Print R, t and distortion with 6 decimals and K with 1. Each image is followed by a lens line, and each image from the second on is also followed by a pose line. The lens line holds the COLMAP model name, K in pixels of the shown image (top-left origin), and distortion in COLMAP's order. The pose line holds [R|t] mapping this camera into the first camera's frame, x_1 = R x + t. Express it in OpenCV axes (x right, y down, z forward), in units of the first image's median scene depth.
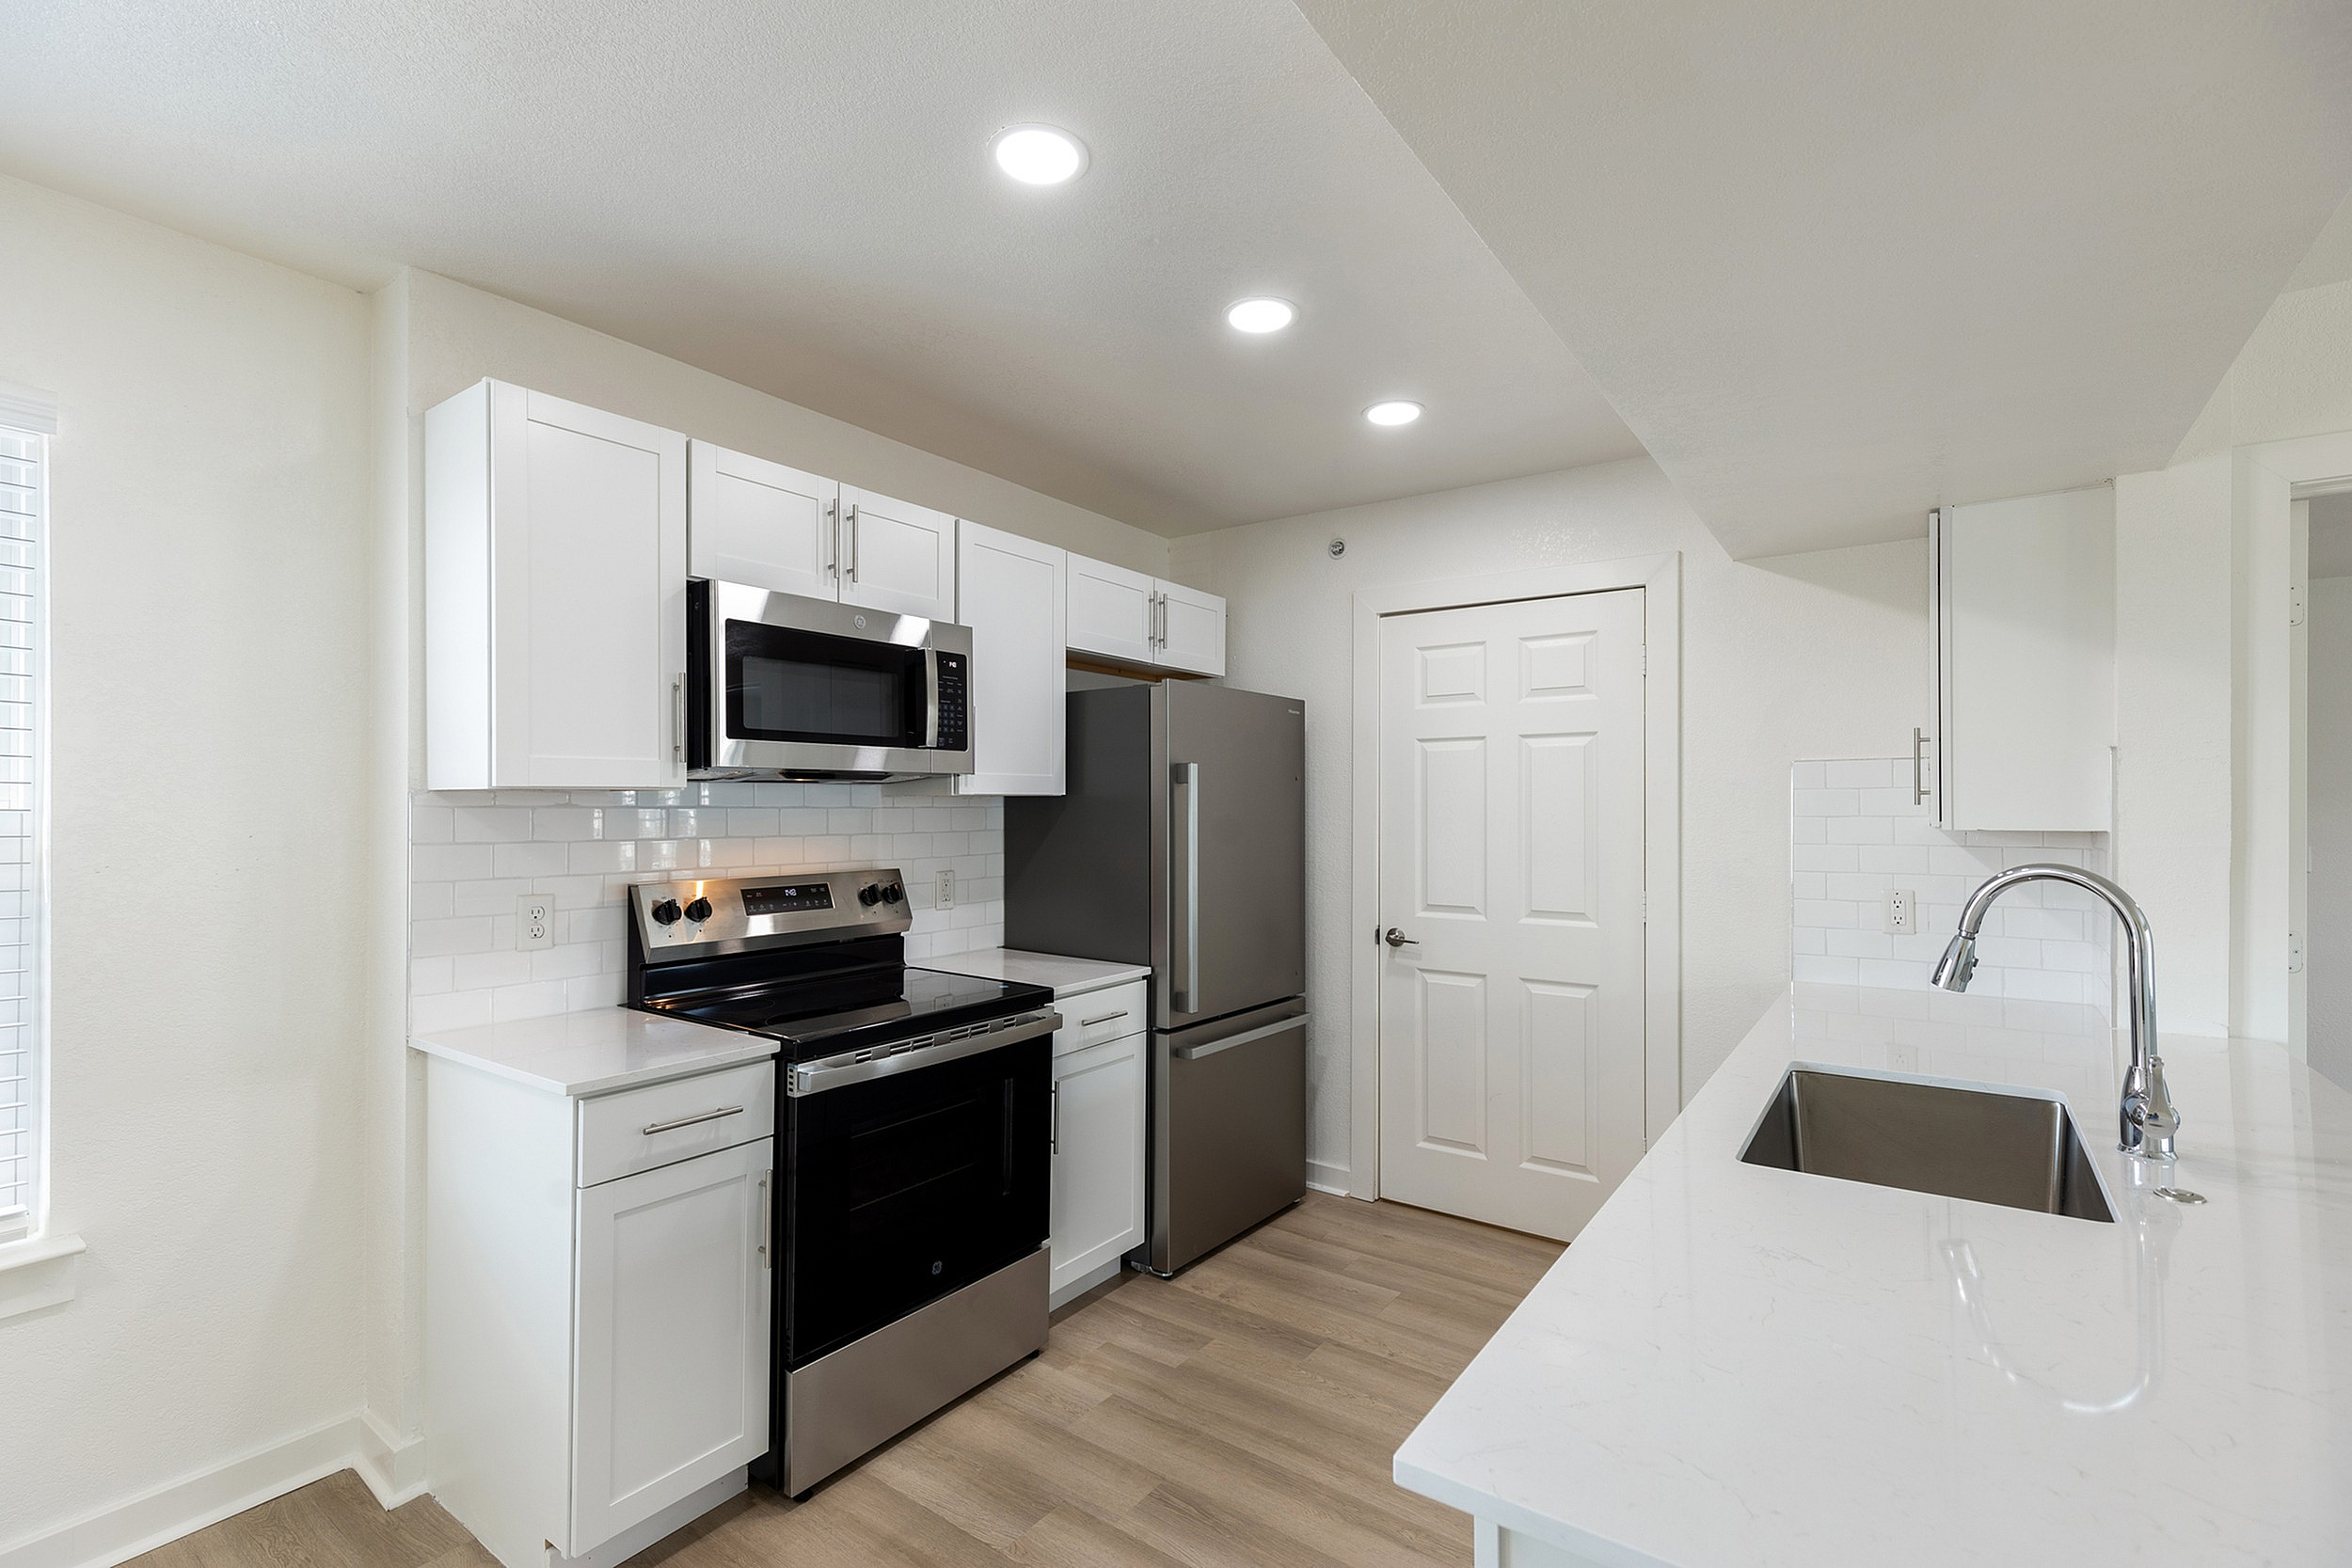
lens RADIAL K [[1049.0, 0, 1176.6], [0, 1049.0, 798.9], [0, 0, 1]] dist [0.004034, 0.000183]
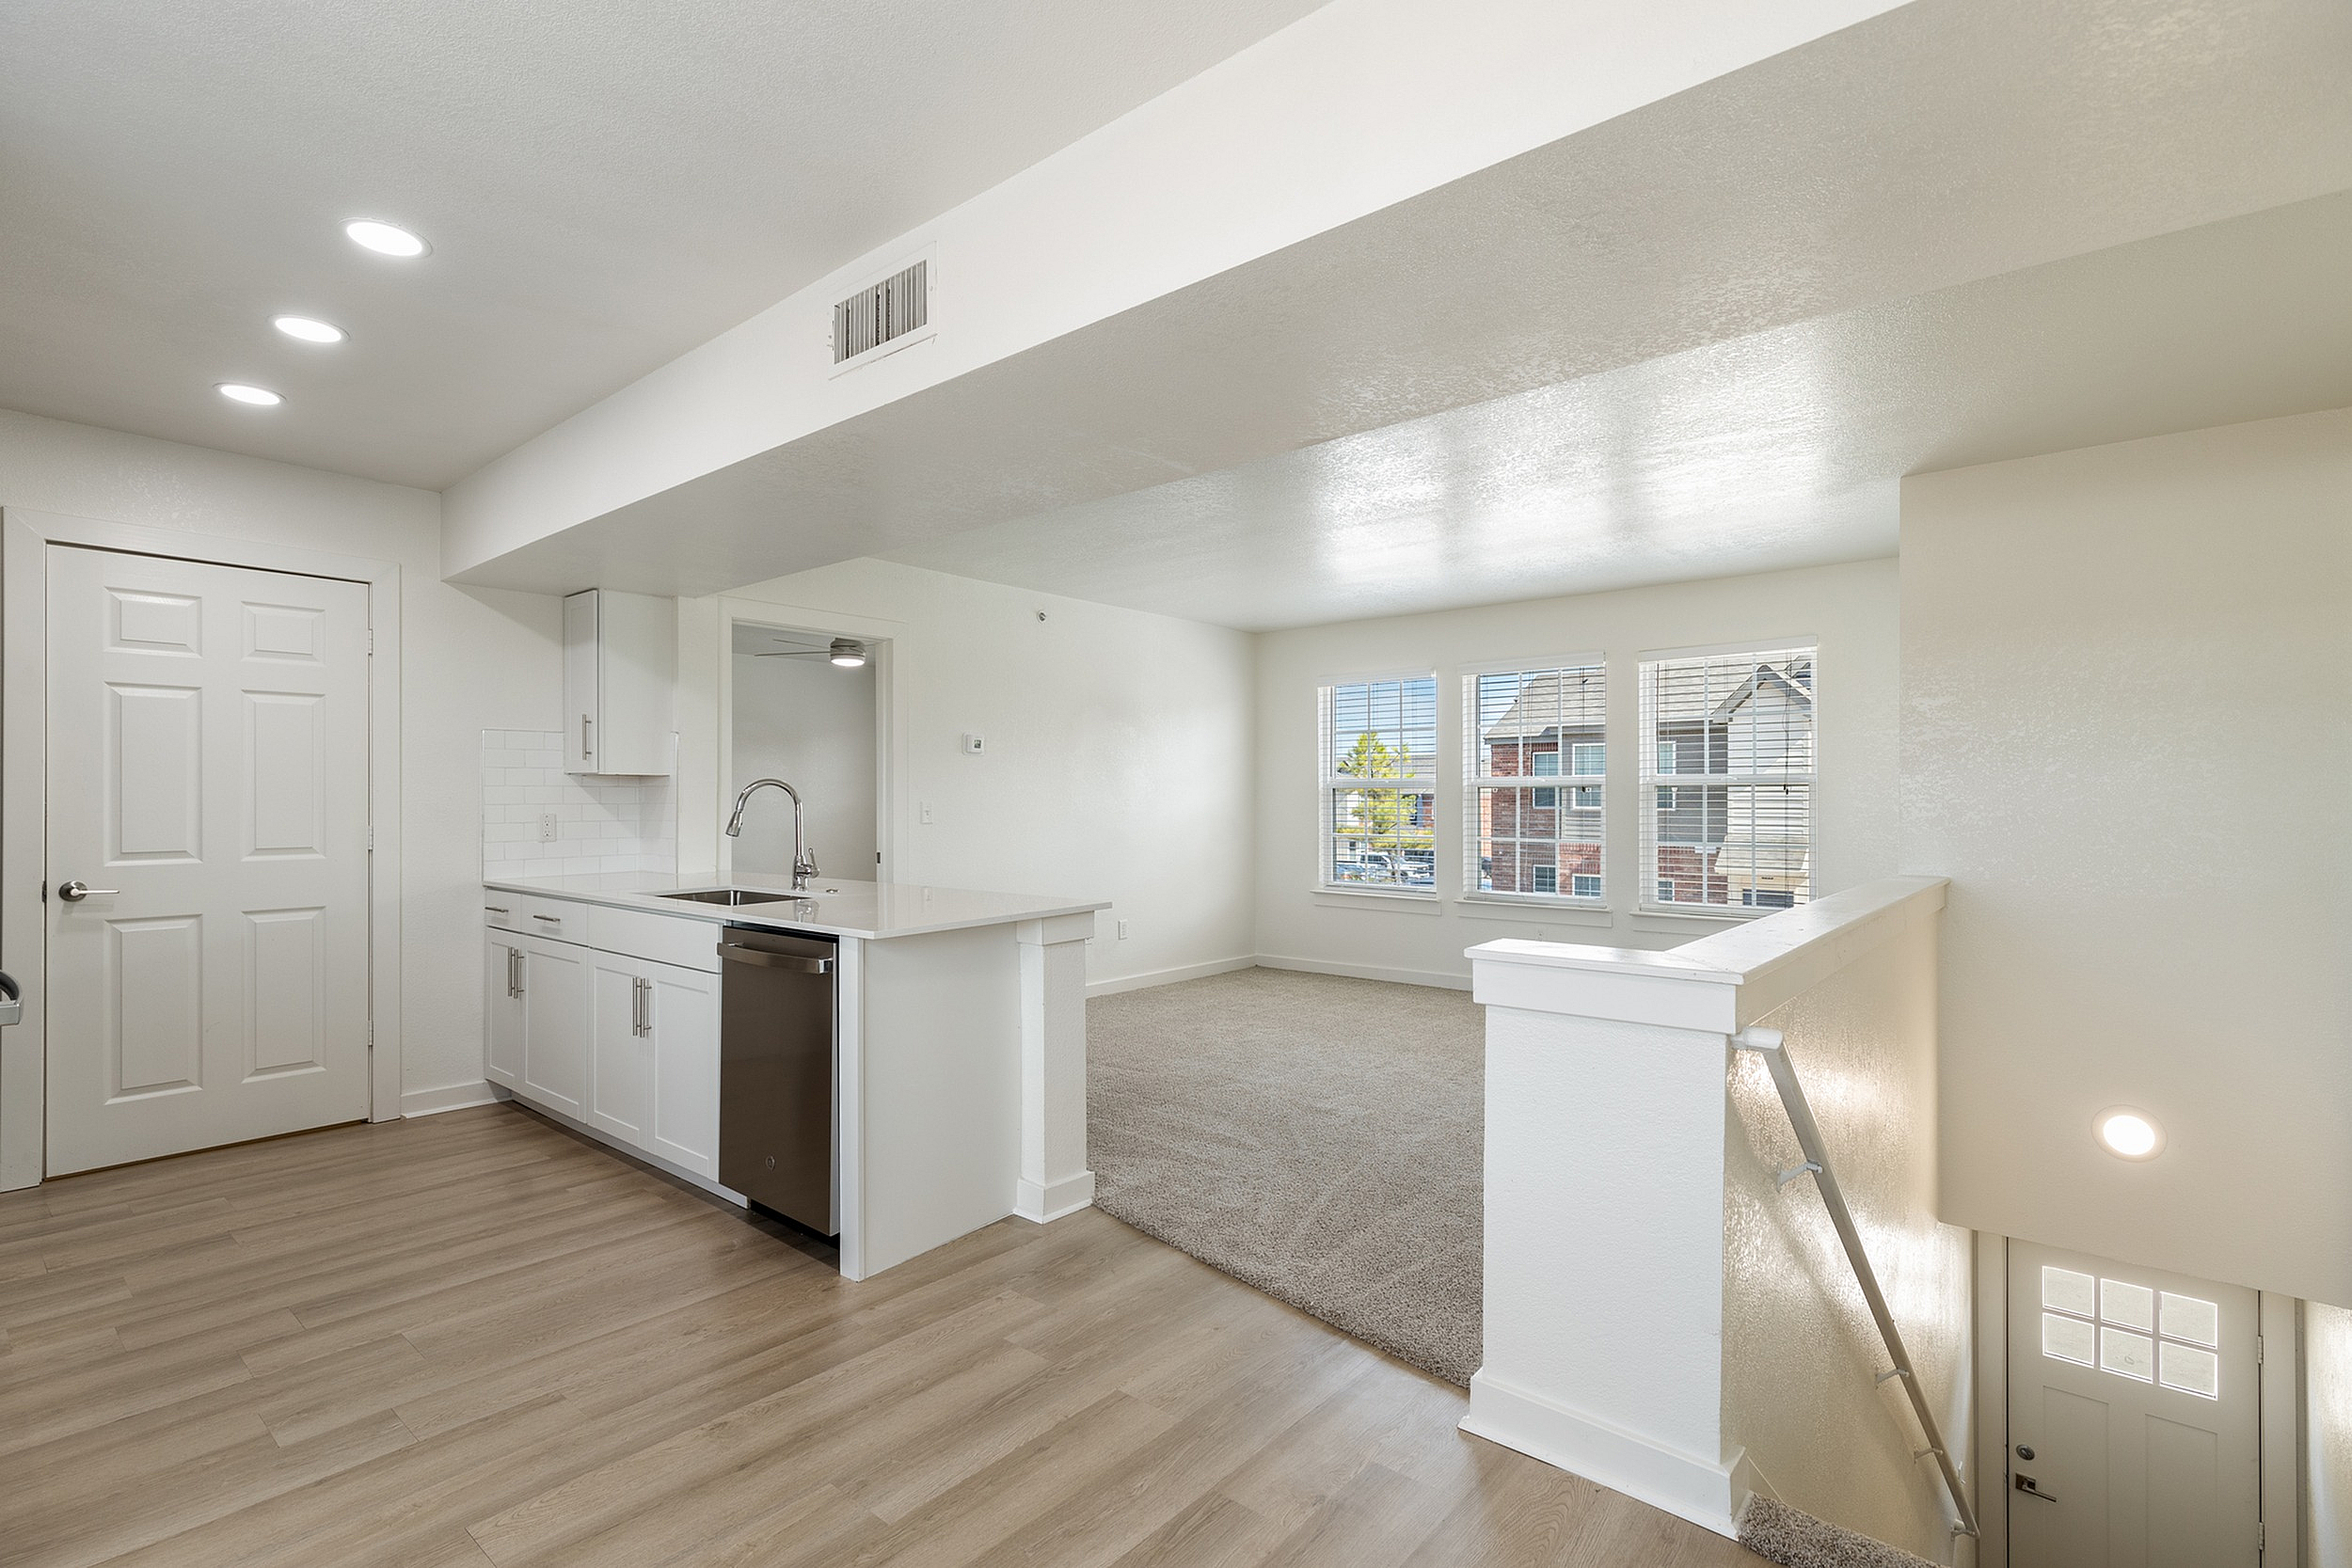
lens RADIAL K [[1049.0, 0, 1176.6], [0, 1049.0, 798.9], [0, 0, 1]] dist [0.004034, 0.000183]
pose [[0.063885, -0.006628, 0.997935, -0.806428], [-0.009267, 0.999931, 0.007234, 0.040865], [-0.997914, -0.009710, 0.063819, -0.049579]]
